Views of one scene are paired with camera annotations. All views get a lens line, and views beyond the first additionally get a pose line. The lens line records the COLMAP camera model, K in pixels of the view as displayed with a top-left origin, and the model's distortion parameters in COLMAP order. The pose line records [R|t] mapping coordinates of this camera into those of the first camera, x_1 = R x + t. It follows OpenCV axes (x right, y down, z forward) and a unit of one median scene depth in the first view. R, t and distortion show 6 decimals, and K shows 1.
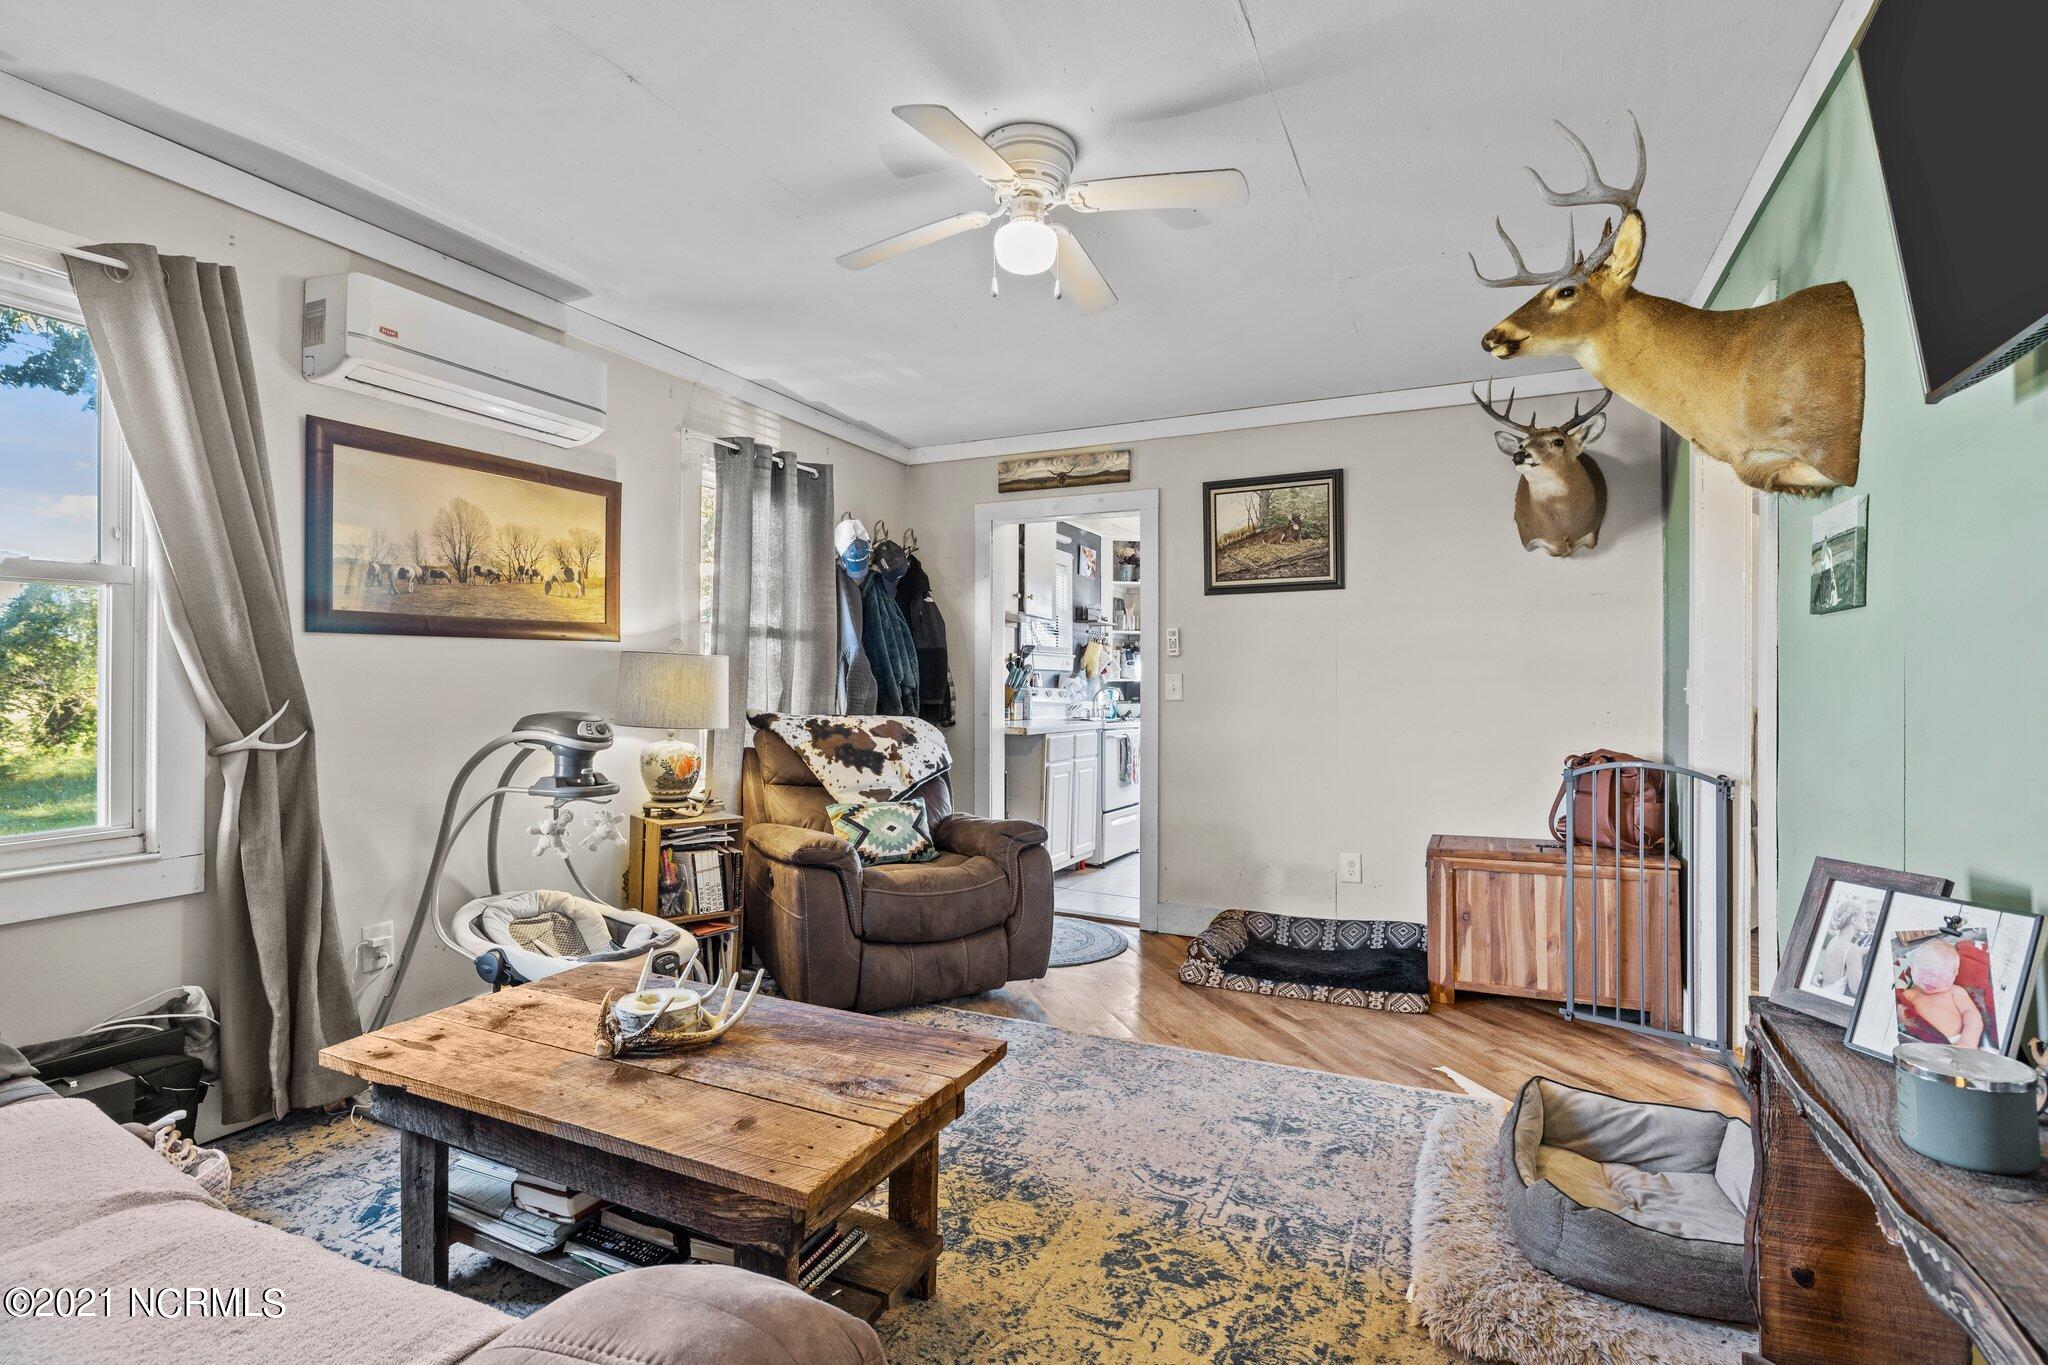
lens RADIAL K [[944.5, 0, 1024.0], [0, 944.5, 682.5], [0, 0, 1]] dist [-0.001649, -0.000382]
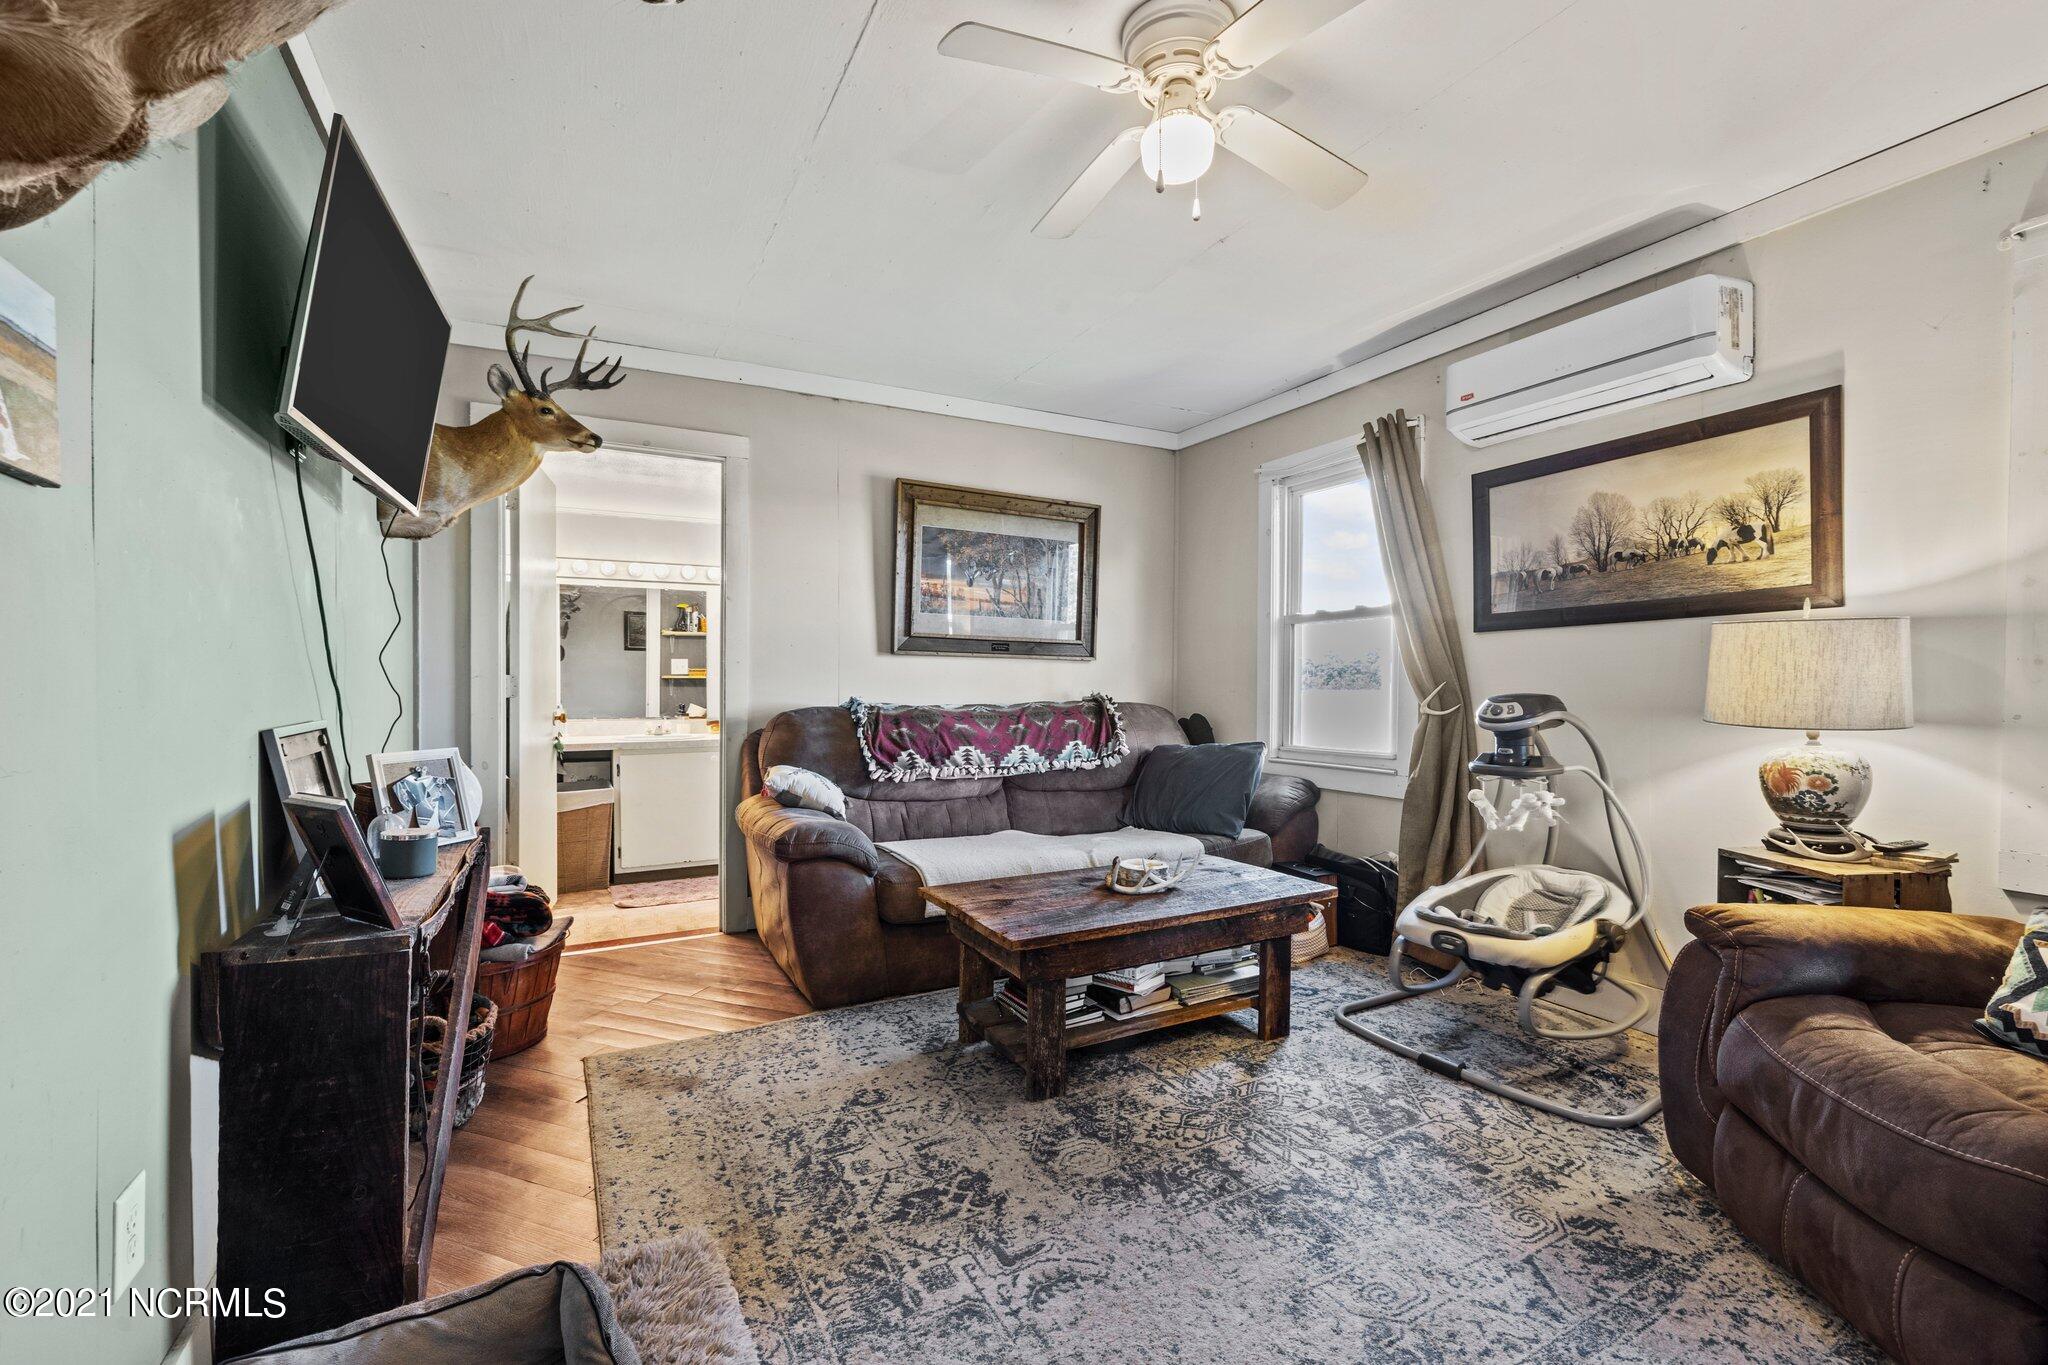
lens RADIAL K [[871.0, 0, 1021.8], [0, 871.0, 697.5], [0, 0, 1]] dist [-0.000218, 0.000170]
pose [[-0.595278, 0.007609, -0.803484, 0.704720], [-0.002392, 0.999934, 0.011242, 0.030483], [0.803516, 0.008614, -0.595220, 1.317238]]
